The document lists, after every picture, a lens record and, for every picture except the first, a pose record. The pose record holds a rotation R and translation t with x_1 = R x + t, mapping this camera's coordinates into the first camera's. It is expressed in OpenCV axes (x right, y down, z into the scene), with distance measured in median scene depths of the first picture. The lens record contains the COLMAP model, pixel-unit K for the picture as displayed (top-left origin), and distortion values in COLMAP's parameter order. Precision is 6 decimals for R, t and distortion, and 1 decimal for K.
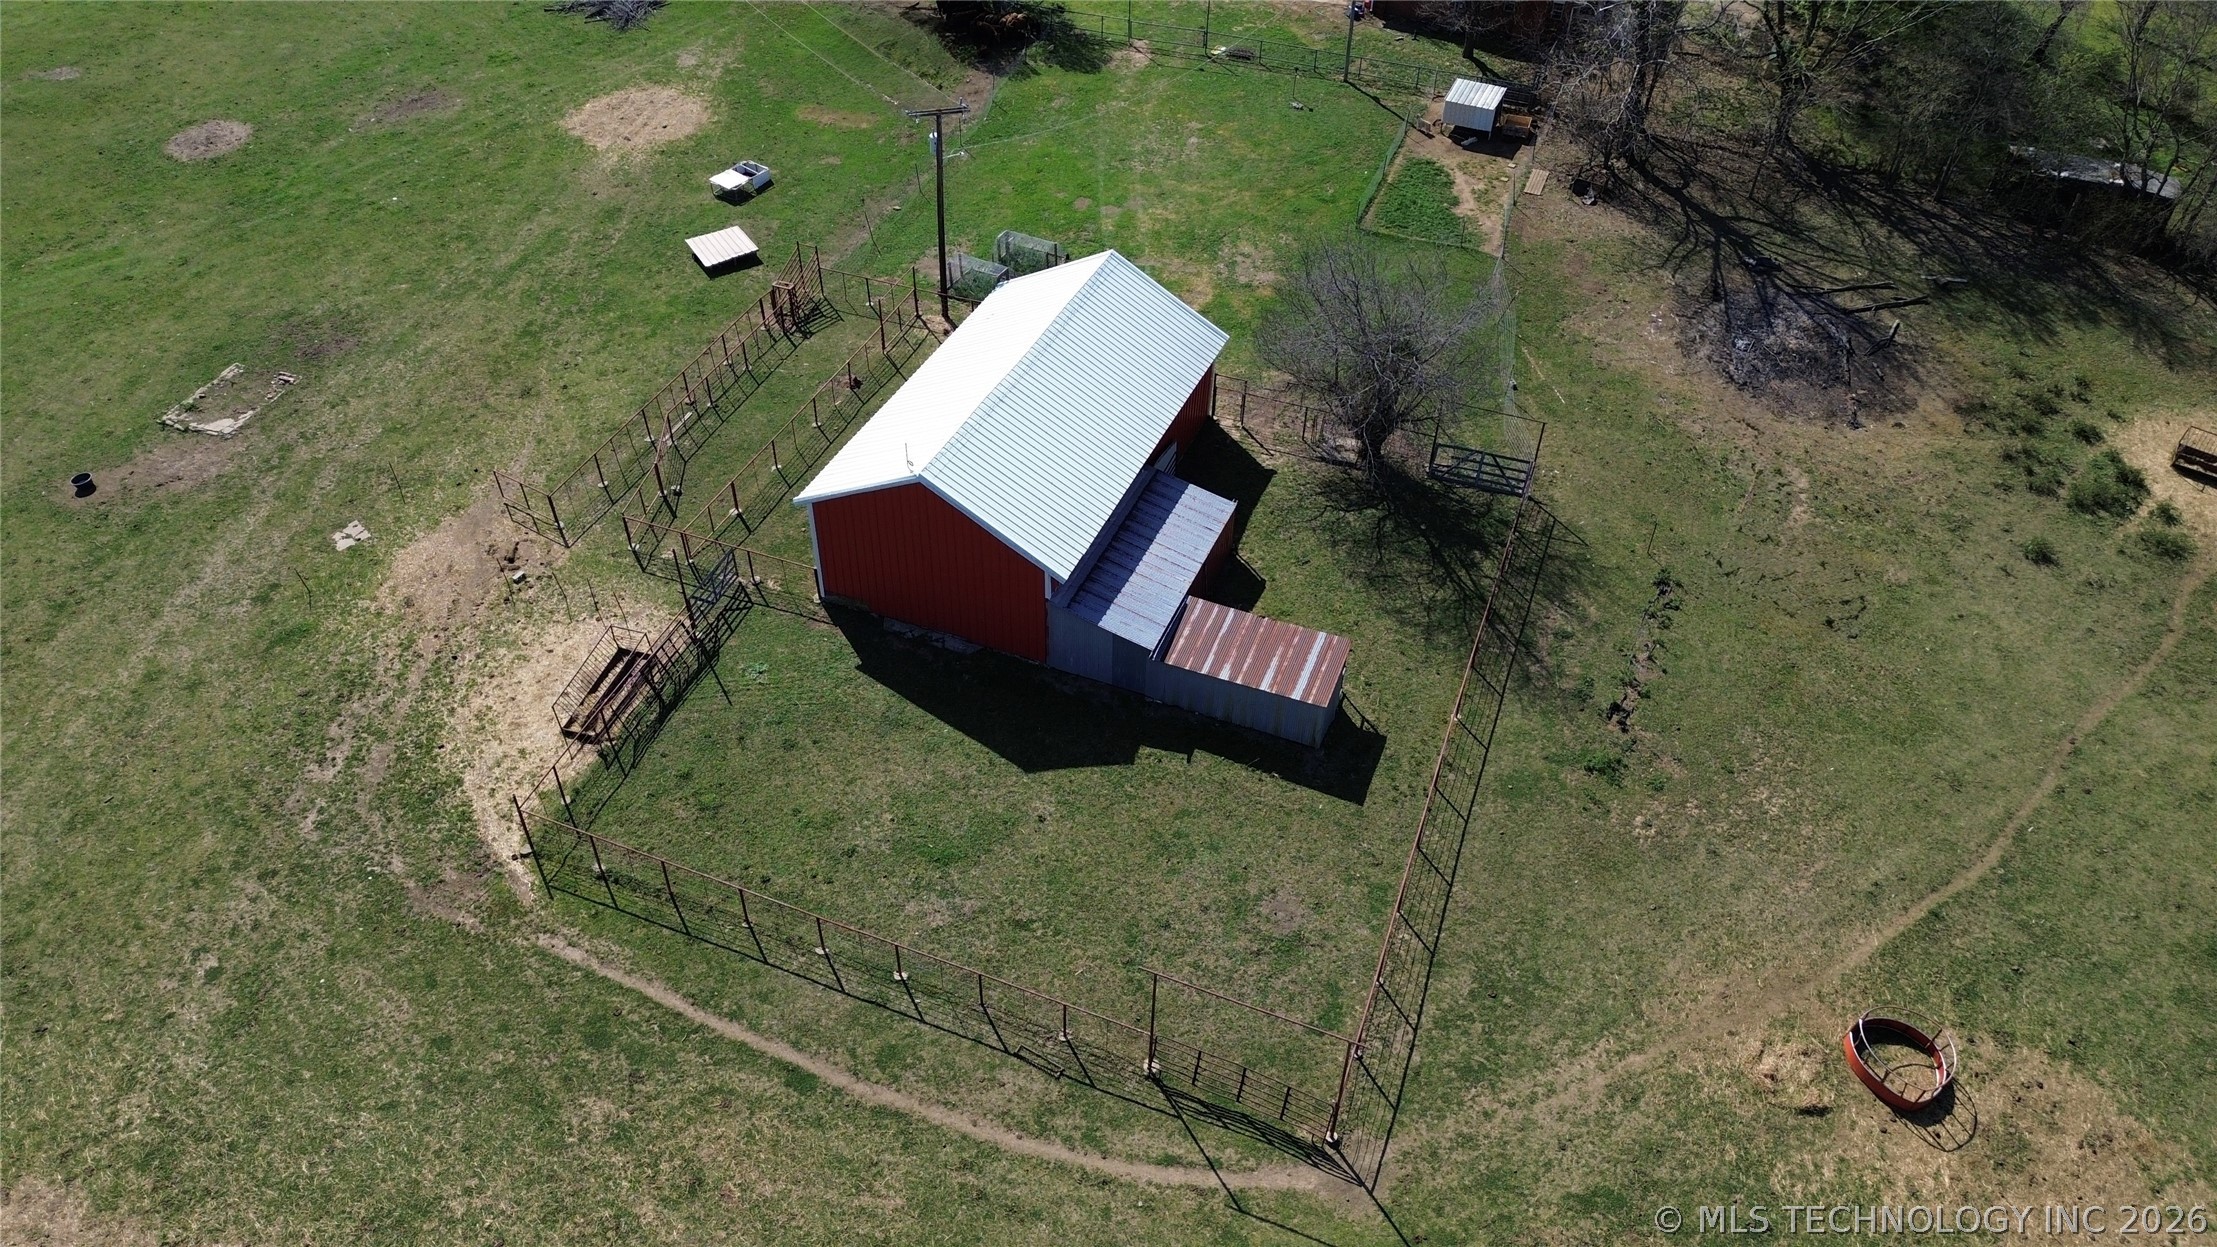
lens RADIAL K [[1575.2, 0, 1108.1], [0, 1575.2, 622.5], [0, 0, 1]] dist [0.072073, -0.073308]
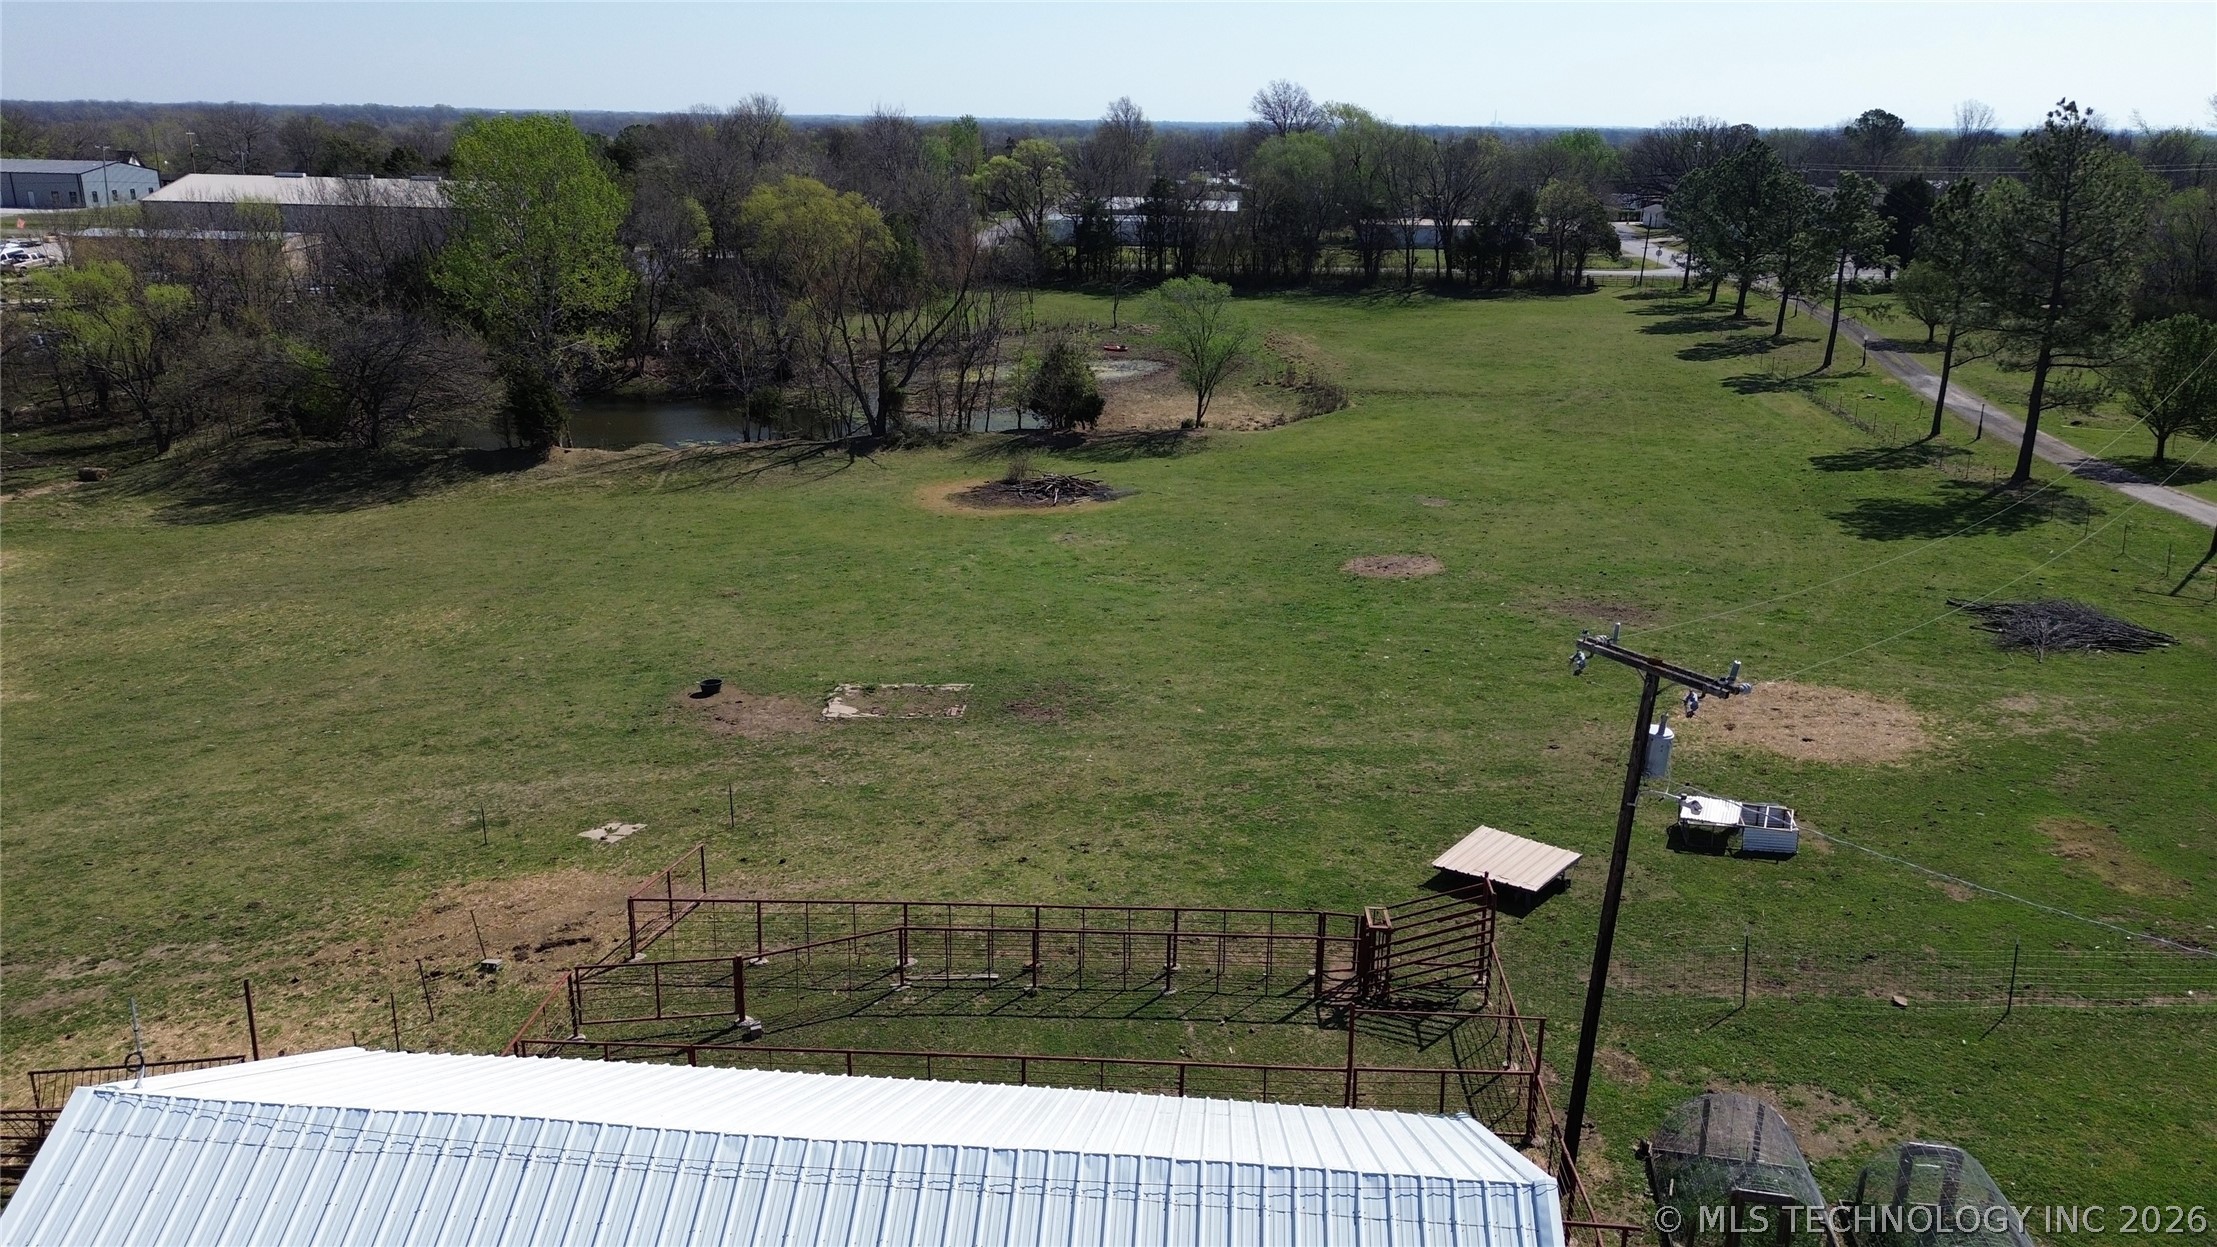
lens RADIAL K [[1575.2, 0, 1110.6], [0, 1575.2, 623.1], [0, 0, 1]] dist [0.072073, -0.073308]
pose [[0.313429, 0.273180, -0.909470, 0.182834], [-0.641771, 0.766841, 0.009166, -0.246497], [0.699923, 0.580799, 0.415669, 0.737968]]
